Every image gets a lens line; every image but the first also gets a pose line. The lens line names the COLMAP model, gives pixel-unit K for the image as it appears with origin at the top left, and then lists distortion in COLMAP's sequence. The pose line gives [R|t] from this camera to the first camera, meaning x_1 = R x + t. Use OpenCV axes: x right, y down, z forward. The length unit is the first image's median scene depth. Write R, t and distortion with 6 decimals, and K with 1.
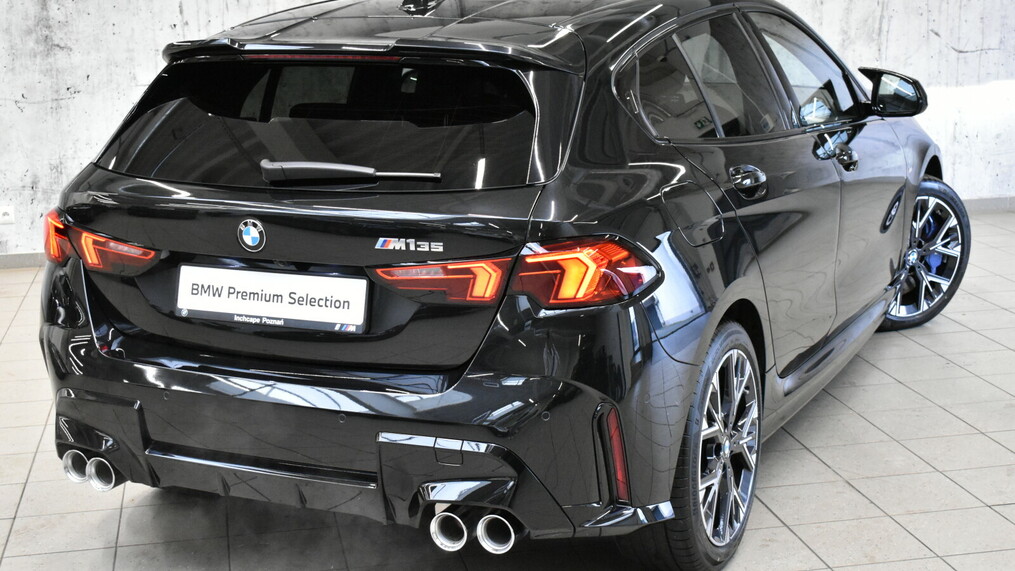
lens RADIAL K [[1506.8, 0, 507.5], [0, 1506.8, 285.5], [0, 0, 1]] dist [-0.012239, -0.050222]
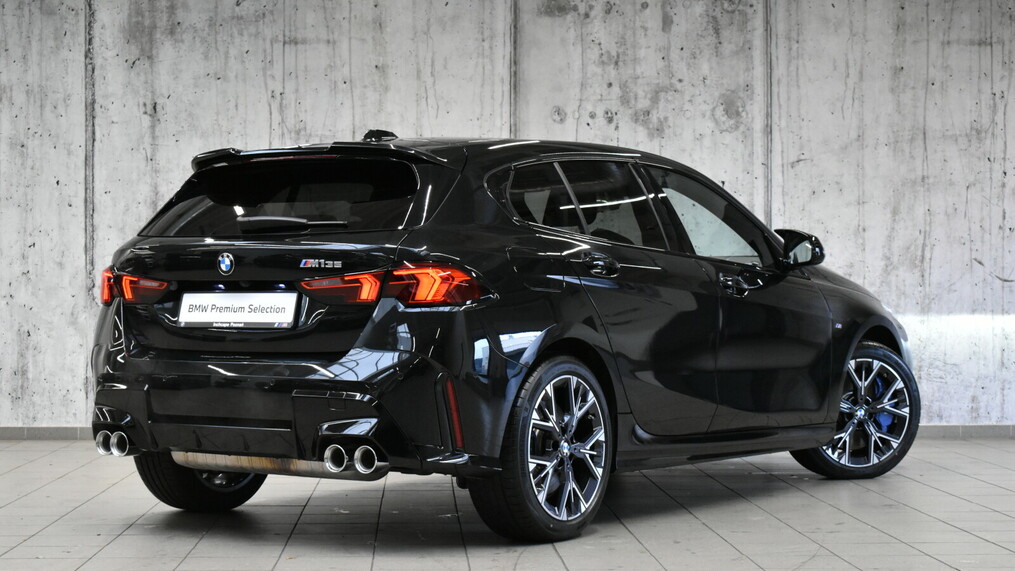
lens RADIAL K [[1907.1, 0, 507.5], [0, 1907.1, 285.5], [0, 0, 1]] dist [-0.005983, -0.056211]
pose [[0.988547, 0.023056, -0.149142, 0.282730], [-0.056059, 0.973649, -0.221055, 0.283487], [0.140116, 0.226884, 0.963790, -0.567061]]
